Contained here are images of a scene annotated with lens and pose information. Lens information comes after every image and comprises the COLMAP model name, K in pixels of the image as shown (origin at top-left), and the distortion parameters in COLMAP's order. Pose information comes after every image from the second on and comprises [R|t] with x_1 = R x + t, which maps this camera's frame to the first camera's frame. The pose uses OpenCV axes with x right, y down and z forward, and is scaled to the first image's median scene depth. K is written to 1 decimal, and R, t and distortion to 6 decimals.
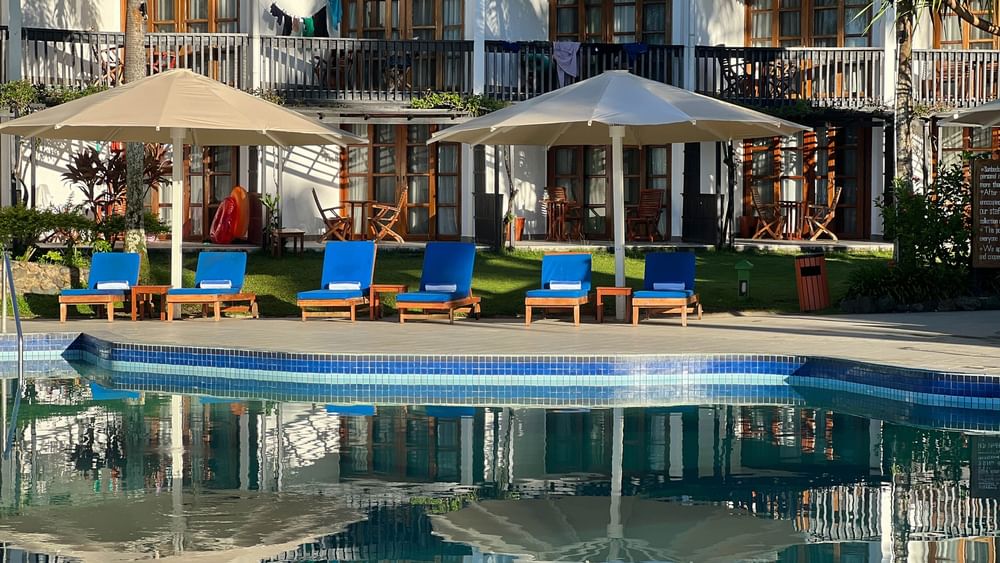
lens RADIAL K [[2232.2, 0, 504.7], [0, 2232.2, 275.5], [0, 0, 1]] dist [0.104611, 0.000000]
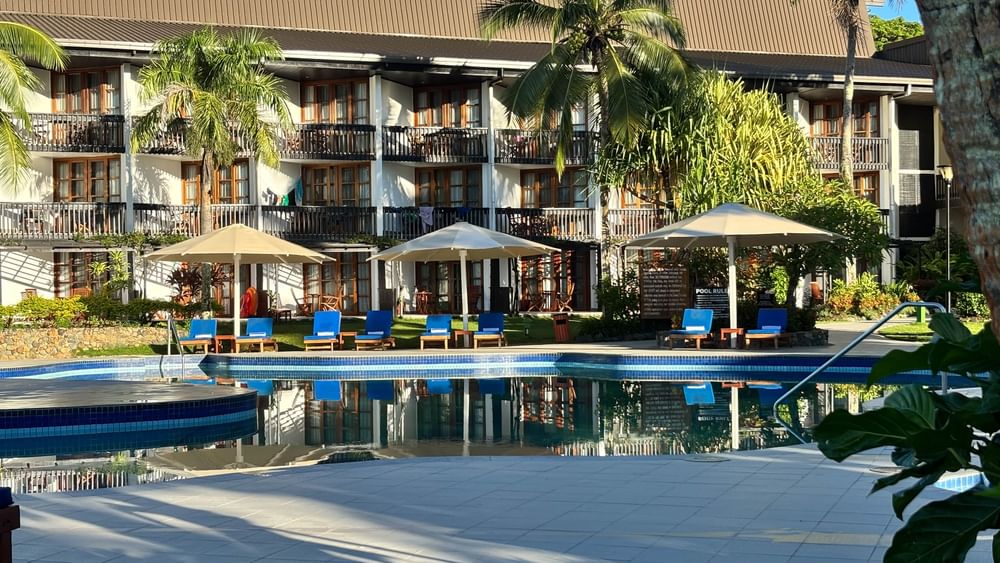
lens RADIAL K [[1473.3, 0, 509.8], [0, 1473.3, 303.2], [0, 0, 1]] dist [0.044535, 0.000000]
pose [[0.994106, -0.018580, 0.106808, -0.037548], [0.022379, 0.999155, -0.034484, 0.020179], [-0.106077, 0.036671, 0.993682, -0.231498]]
